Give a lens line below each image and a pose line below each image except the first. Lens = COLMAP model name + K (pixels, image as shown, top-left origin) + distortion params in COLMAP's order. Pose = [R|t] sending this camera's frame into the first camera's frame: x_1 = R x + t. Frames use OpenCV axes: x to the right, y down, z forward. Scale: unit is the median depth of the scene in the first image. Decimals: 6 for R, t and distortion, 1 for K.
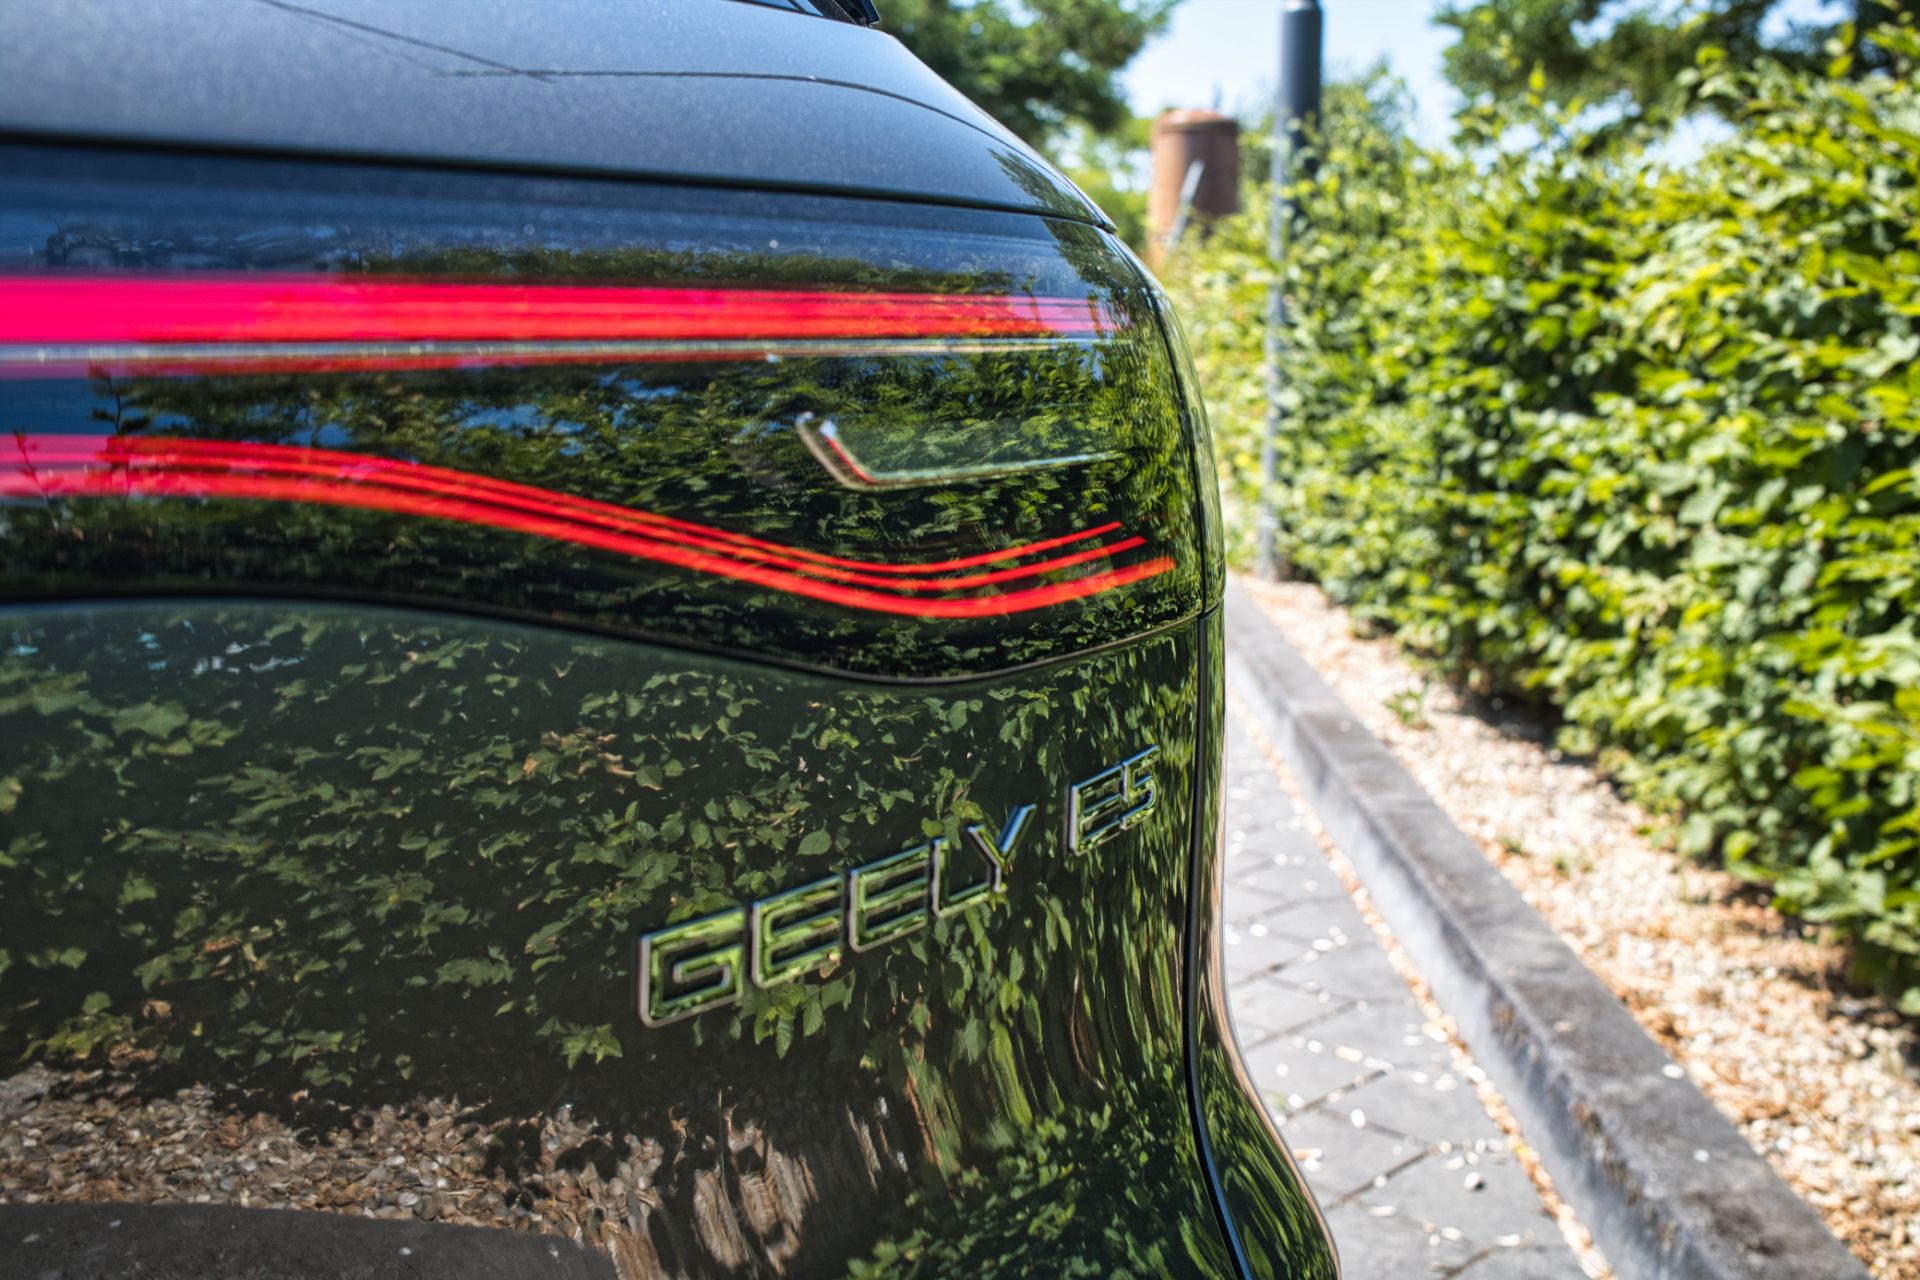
lens RADIAL K [[1999.2, 0, 960.0], [0, 1999.2, 640.0], [0, 0, 1]] dist [-0.015506, 0.042281]
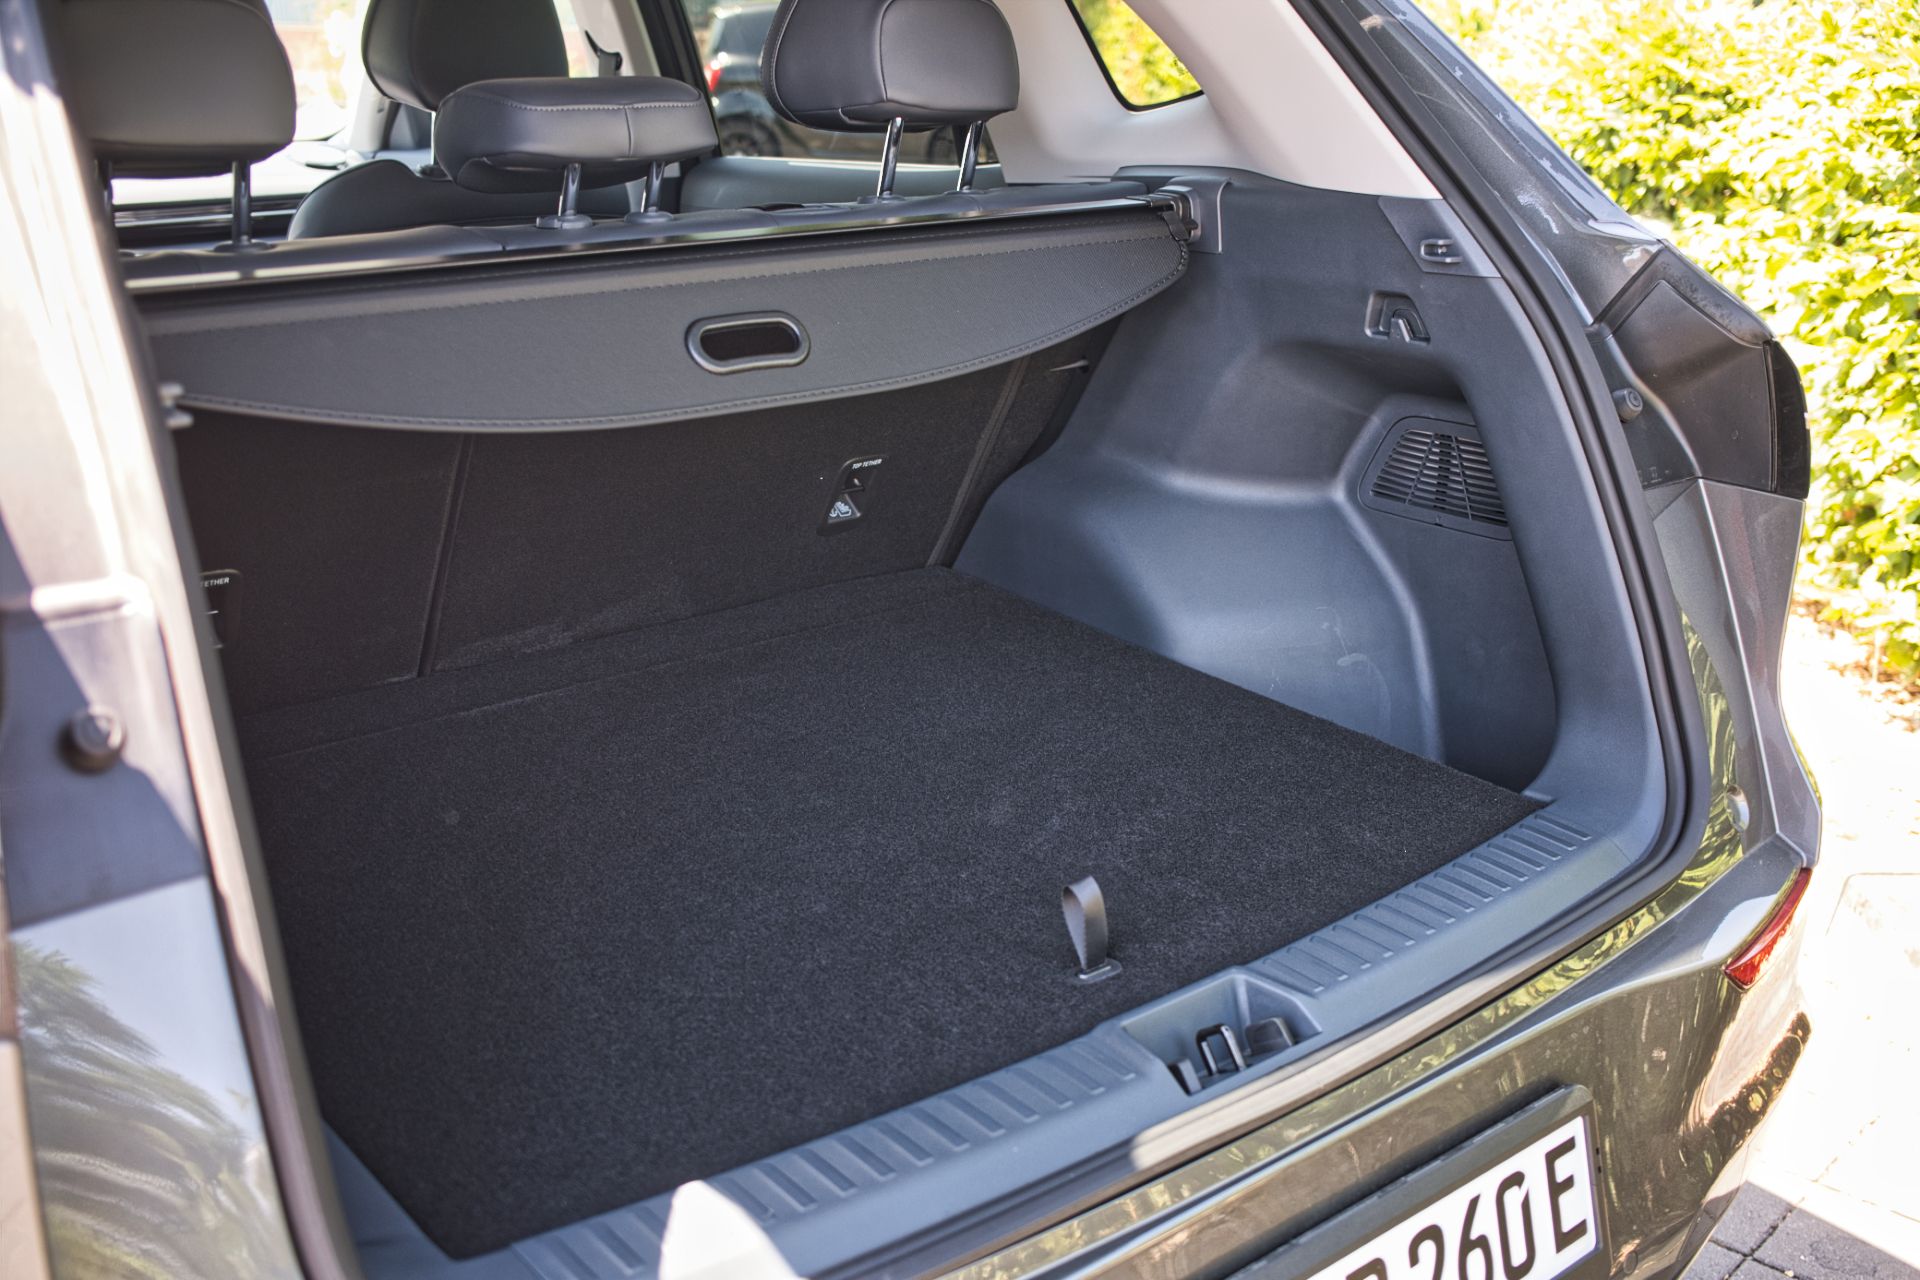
lens RADIAL K [[1991.0, 0, 960.0], [0, 1991.0, 640.0], [0, 0, 1]] dist [-0.042157, 0.010154]
pose [[0.999402, -0.003882, 0.034365, -0.214764], [-0.001096, 0.989628, 0.143648, -0.041287], [-0.034566, -0.143600, 0.989032, -0.295776]]
